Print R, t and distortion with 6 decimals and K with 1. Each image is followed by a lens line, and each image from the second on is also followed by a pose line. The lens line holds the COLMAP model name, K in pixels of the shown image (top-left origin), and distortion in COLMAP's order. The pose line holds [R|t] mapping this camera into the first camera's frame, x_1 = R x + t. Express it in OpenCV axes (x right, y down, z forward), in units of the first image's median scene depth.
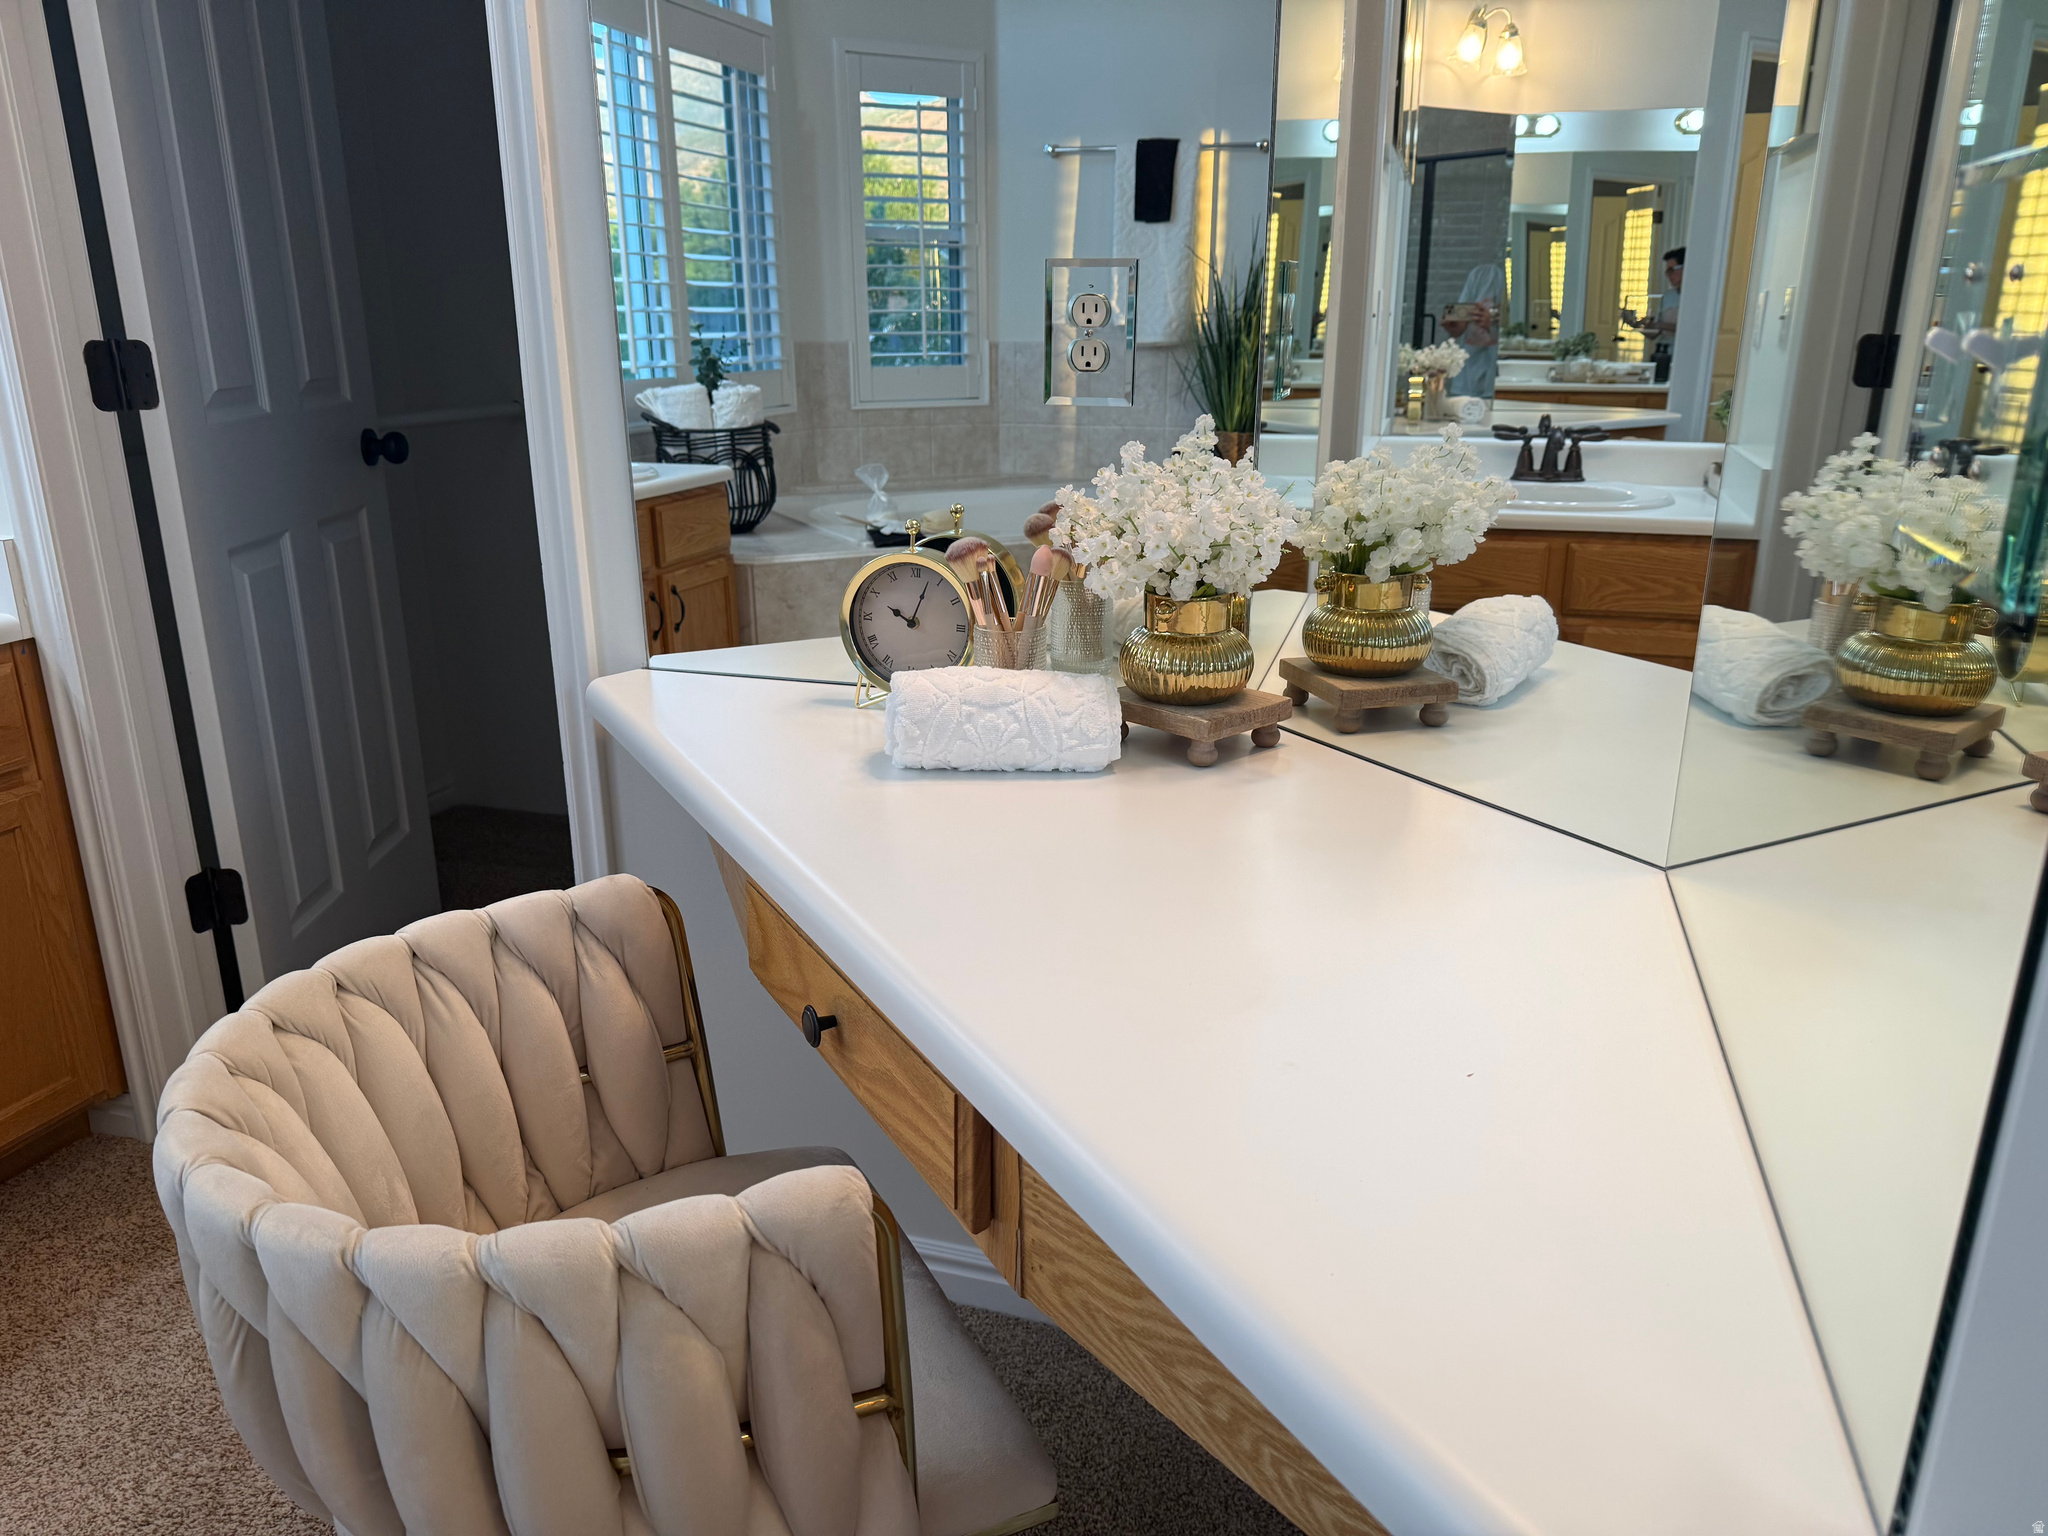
lens RADIAL K [[1450.3, 0, 1024.0], [0, 1450.3, 768.0], [0, 0, 1]] dist [0.066850, -0.093119]
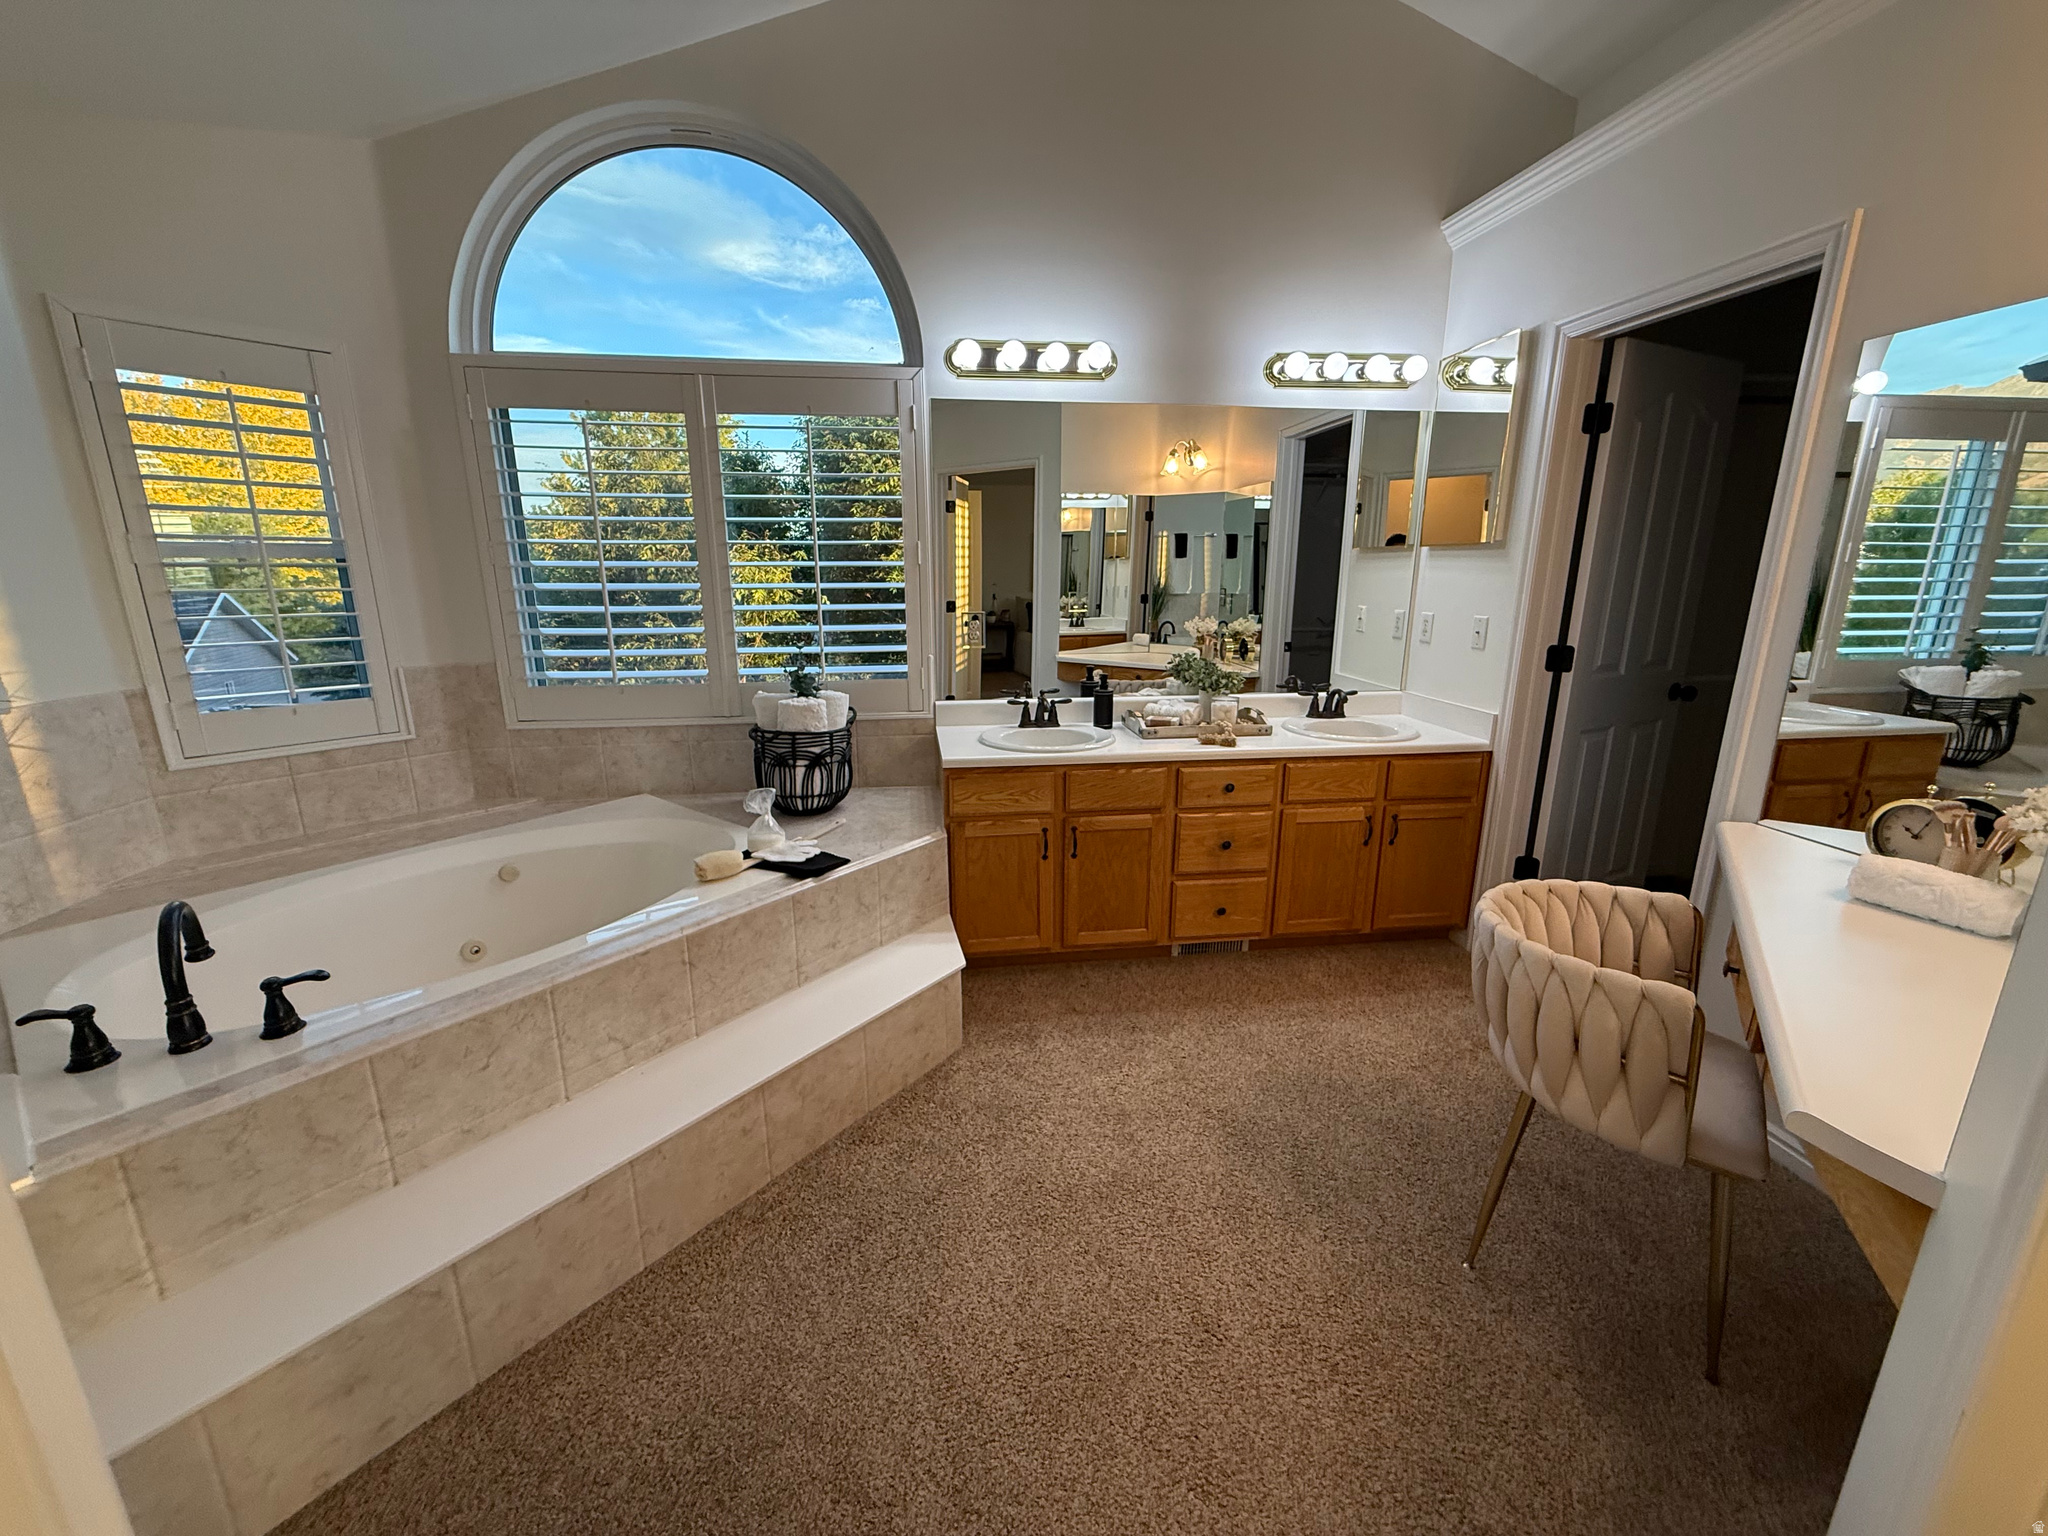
lens RADIAL K [[809.1, 0, 1030.6], [0, 809.1, 764.6], [0, 0, 1]] dist [0.002348, 0.000387]
pose [[0.424833, 0.213732, -0.879679, 0.345253], [-0.269710, 0.957483, 0.102382, 0.014318], [0.864161, 0.193763, 0.464416, -0.524961]]
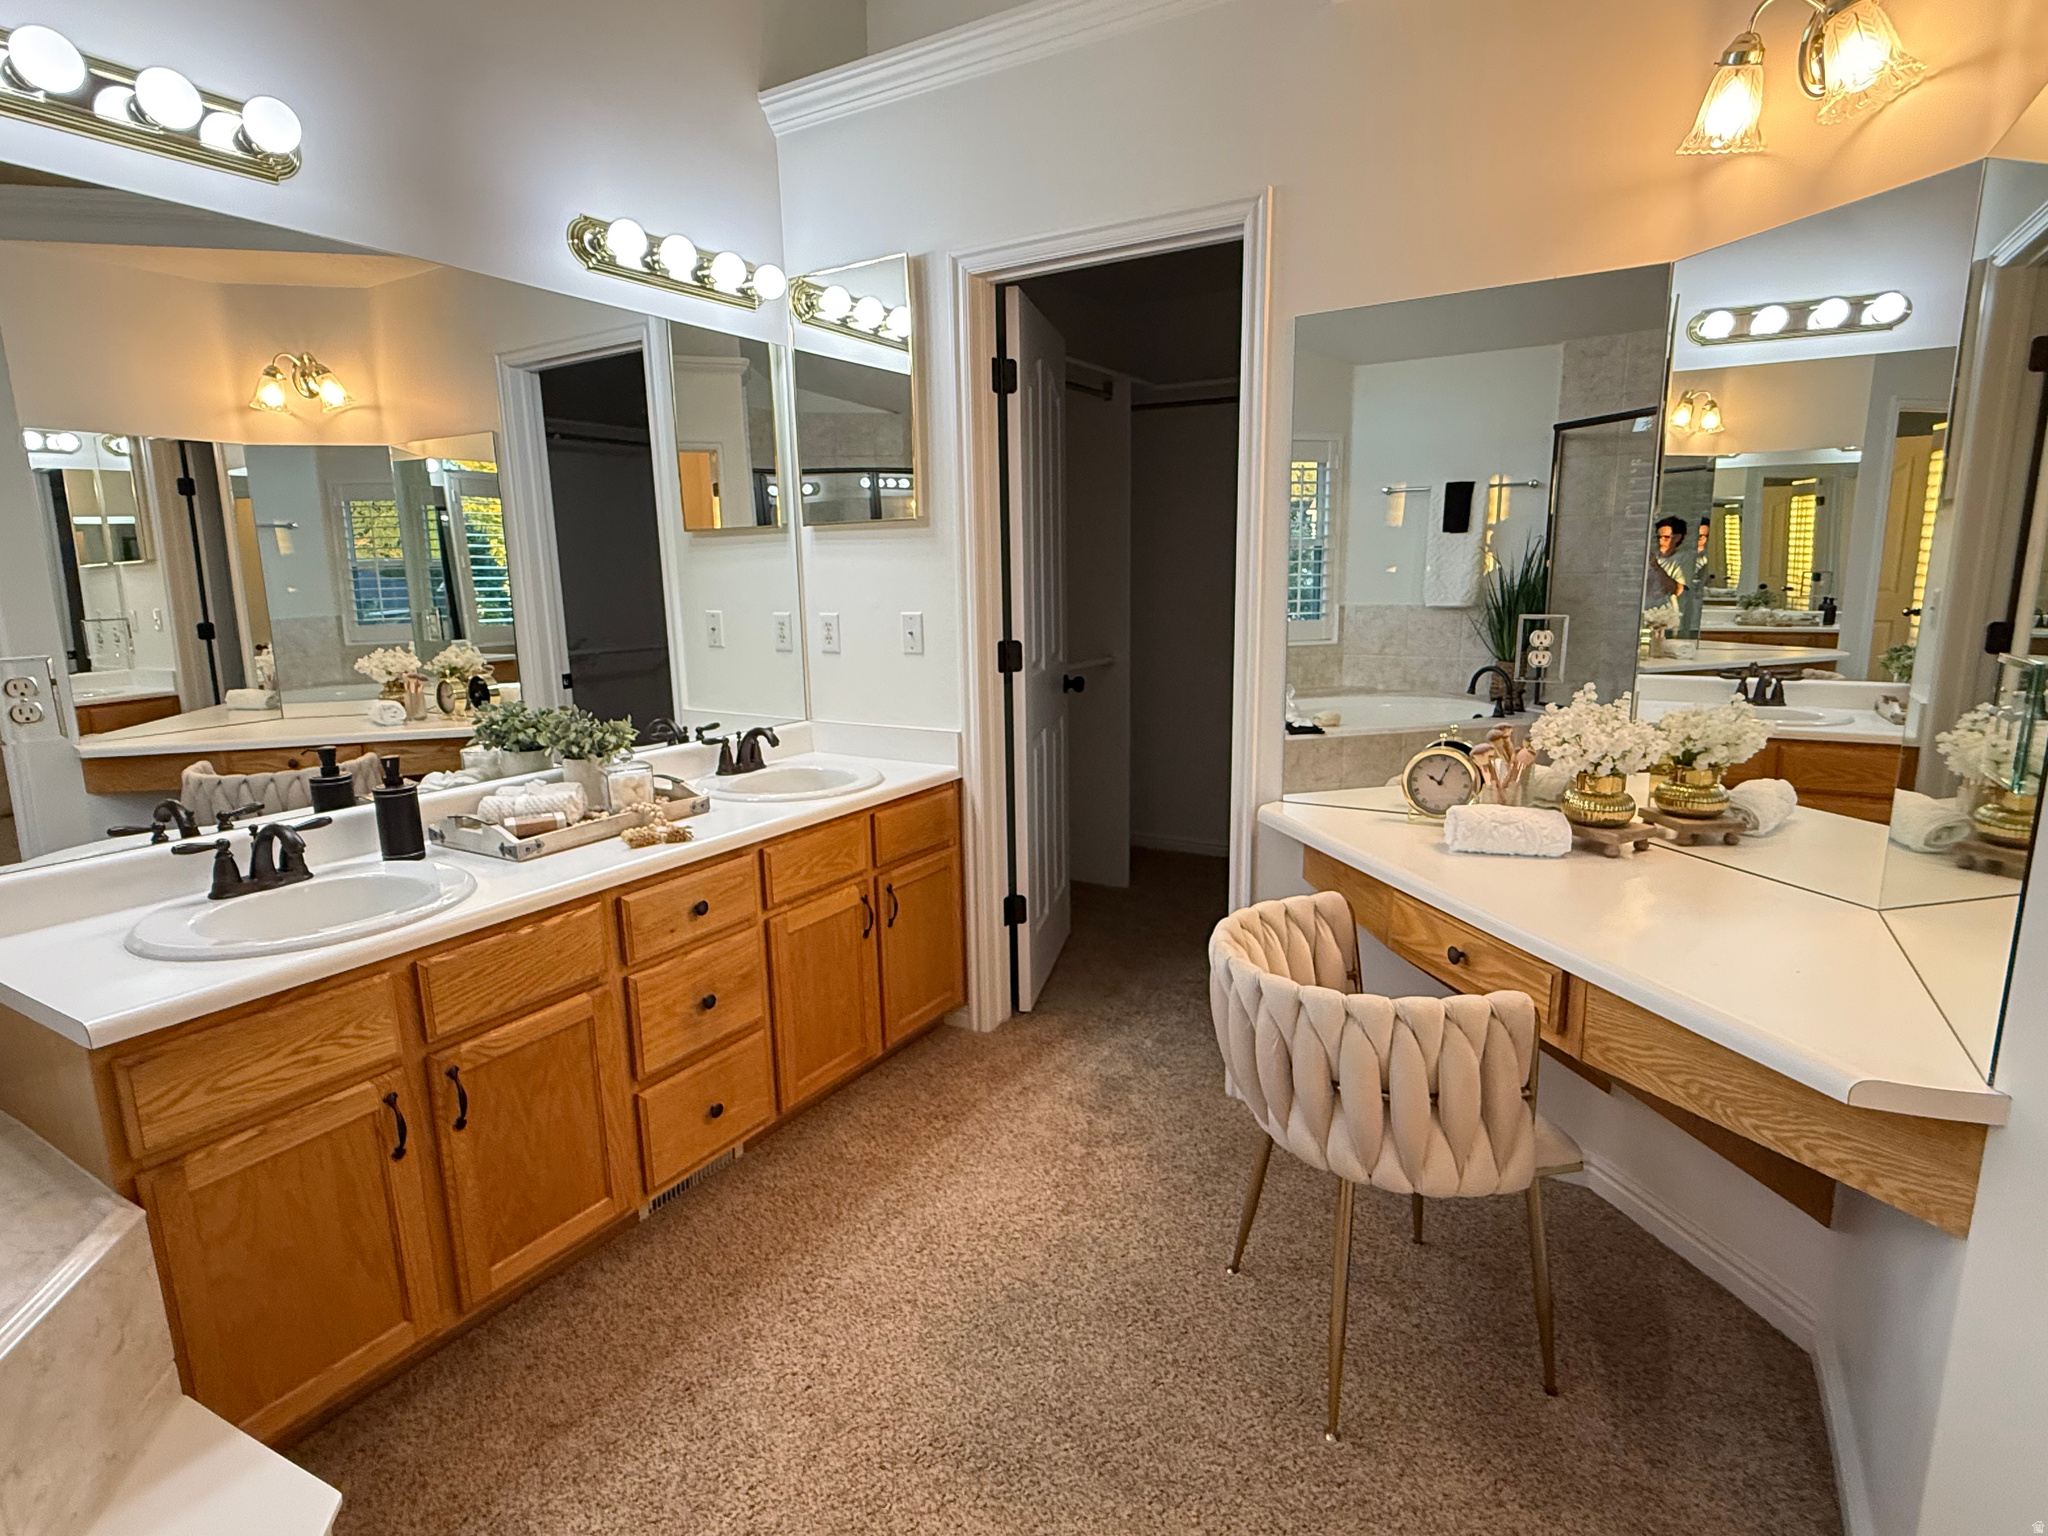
lens RADIAL K [[1034.8, 0, 1024.0], [0, 1034.8, 768.0], [0, 0, 1]] dist [-0.000979, -0.000405]
pose [[0.968511, 0.028095, -0.247379, -0.283589], [-0.055059, 0.993181, -0.102765, 0.060802], [0.242805, 0.113149, 0.963454, -0.549776]]
